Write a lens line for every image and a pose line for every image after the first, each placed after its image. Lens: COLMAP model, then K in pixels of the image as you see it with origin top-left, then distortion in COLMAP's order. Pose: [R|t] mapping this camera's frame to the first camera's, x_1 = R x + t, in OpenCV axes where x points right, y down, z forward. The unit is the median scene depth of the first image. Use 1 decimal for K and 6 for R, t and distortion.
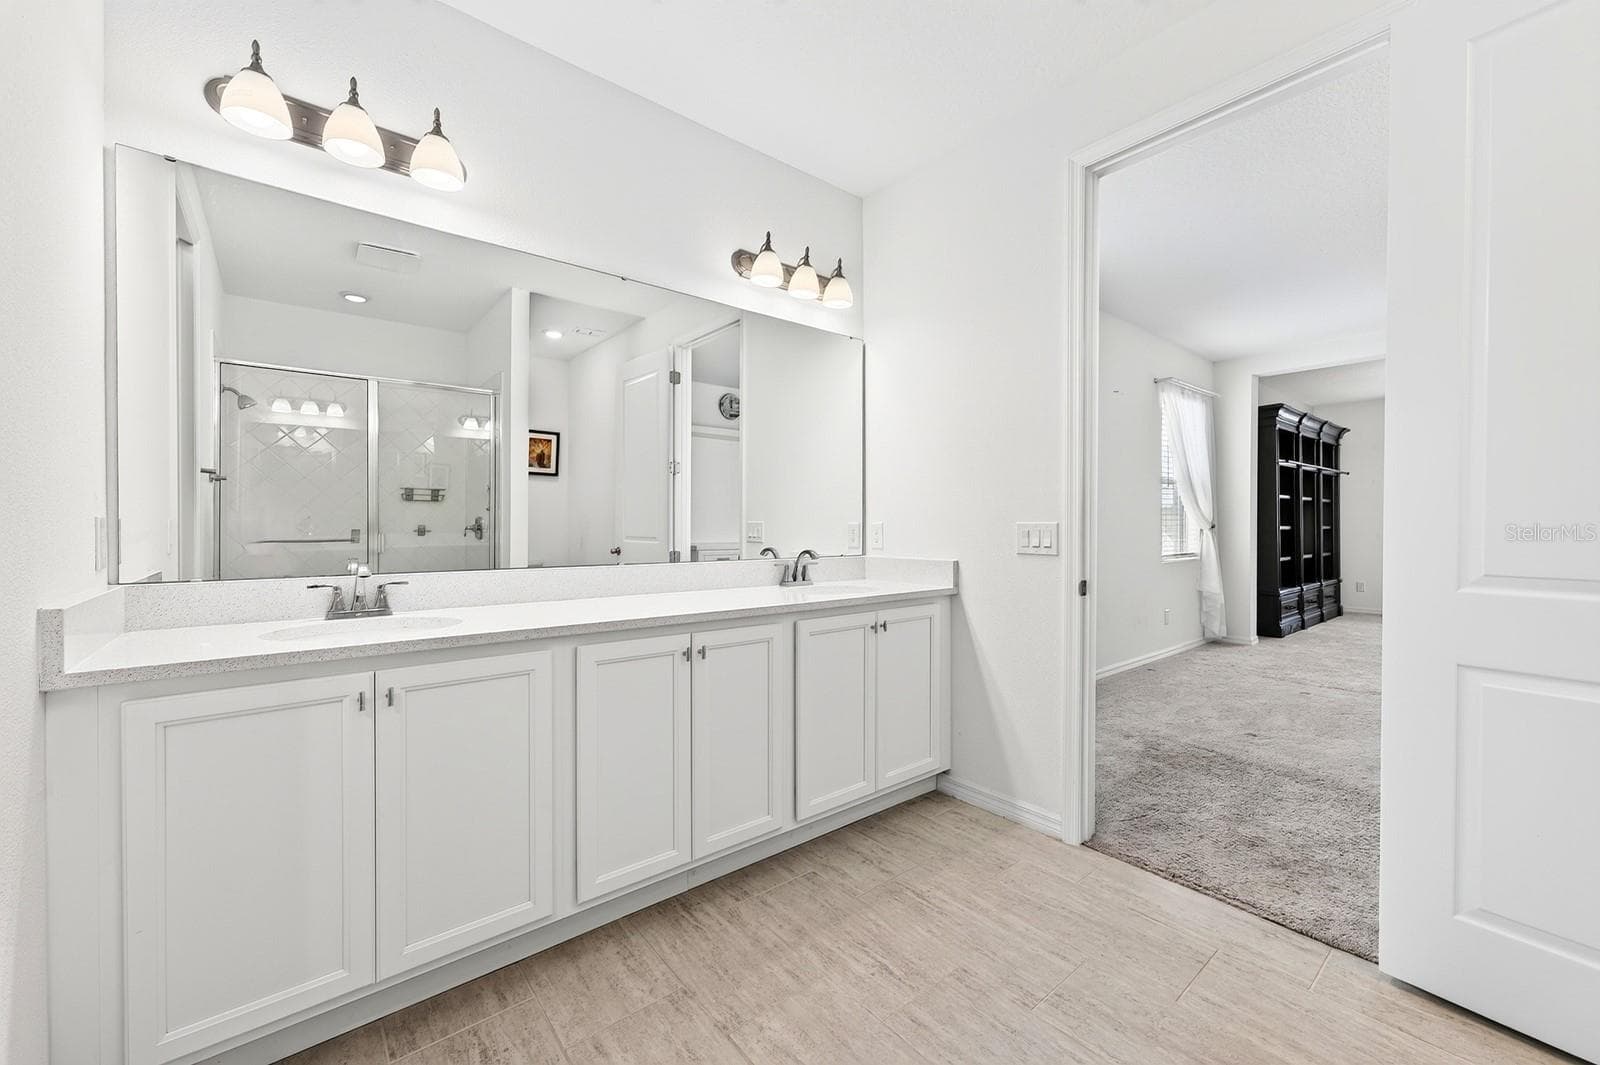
lens RADIAL K [[624.6, 0, 789.2], [0, 624.6, 523.9], [0, 0, 1]] dist [-0.008418, -0.000106]
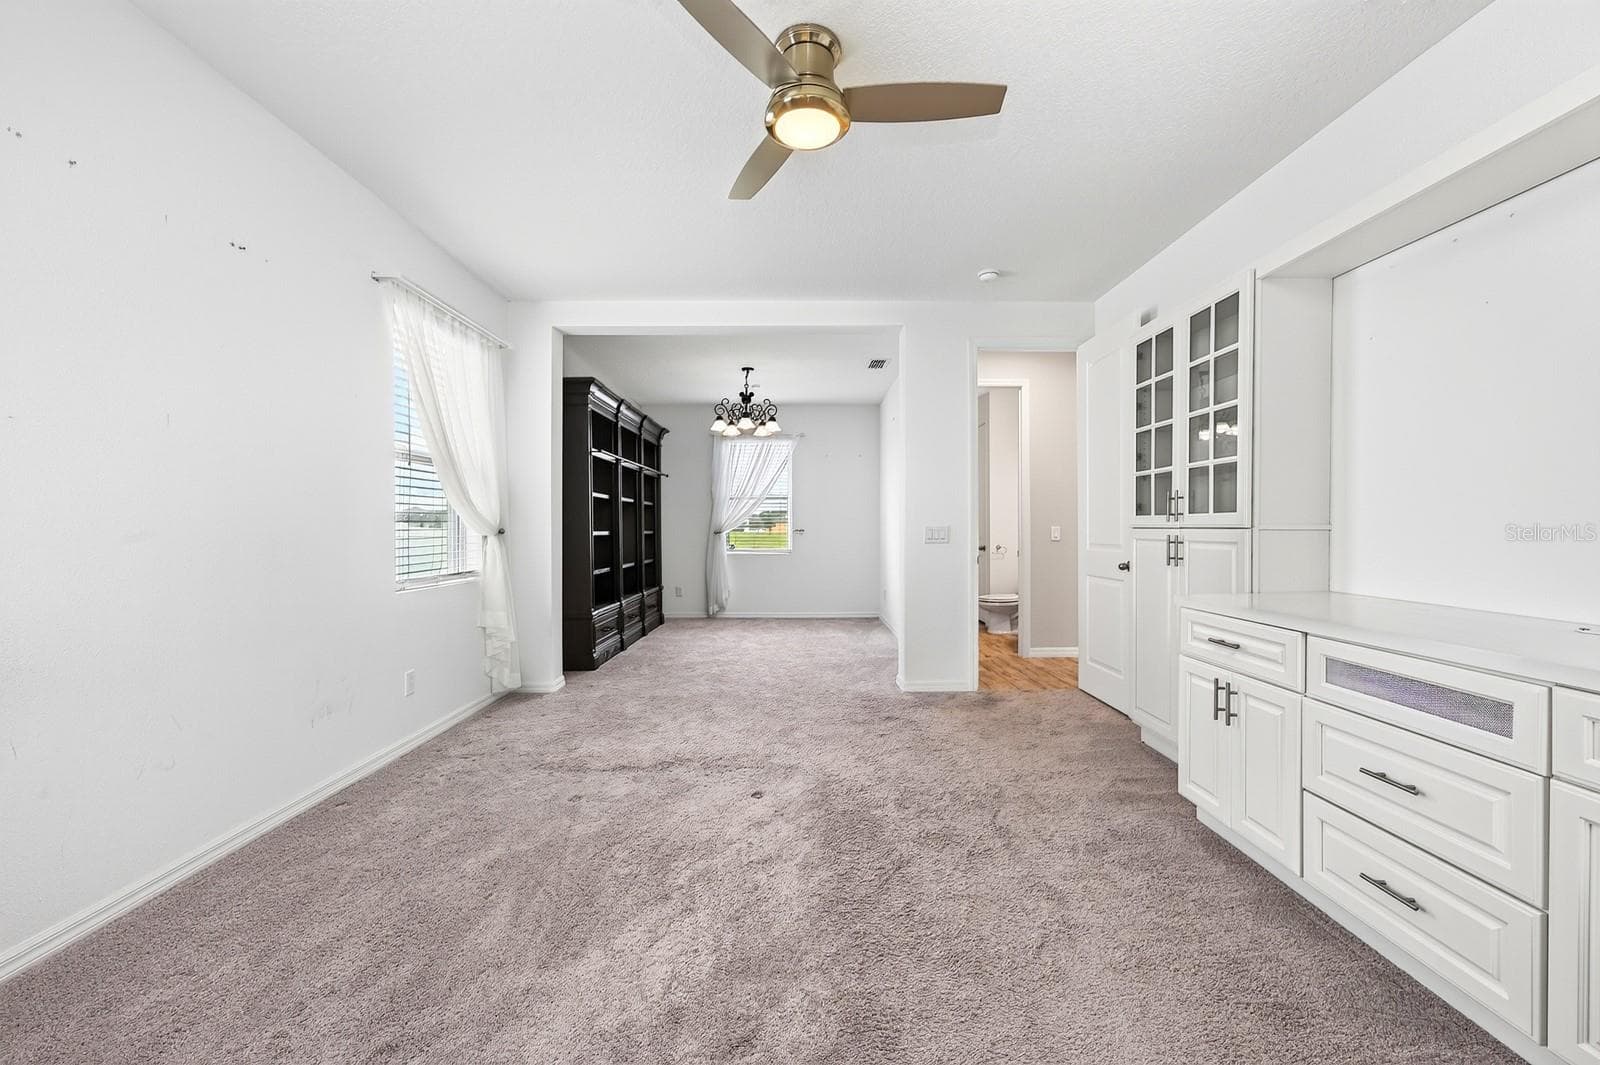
lens RADIAL K [[624.6, 0, 799.2], [0, 624.6, 532.3], [0, 0, 1]] dist [-0.008418, -0.000106]
pose [[0.617906, -0.007203, 0.786219, 0.297881], [0.003682, 0.999974, 0.006267, 0.001119], [-0.786243, -0.000977, 0.617916, 0.270807]]
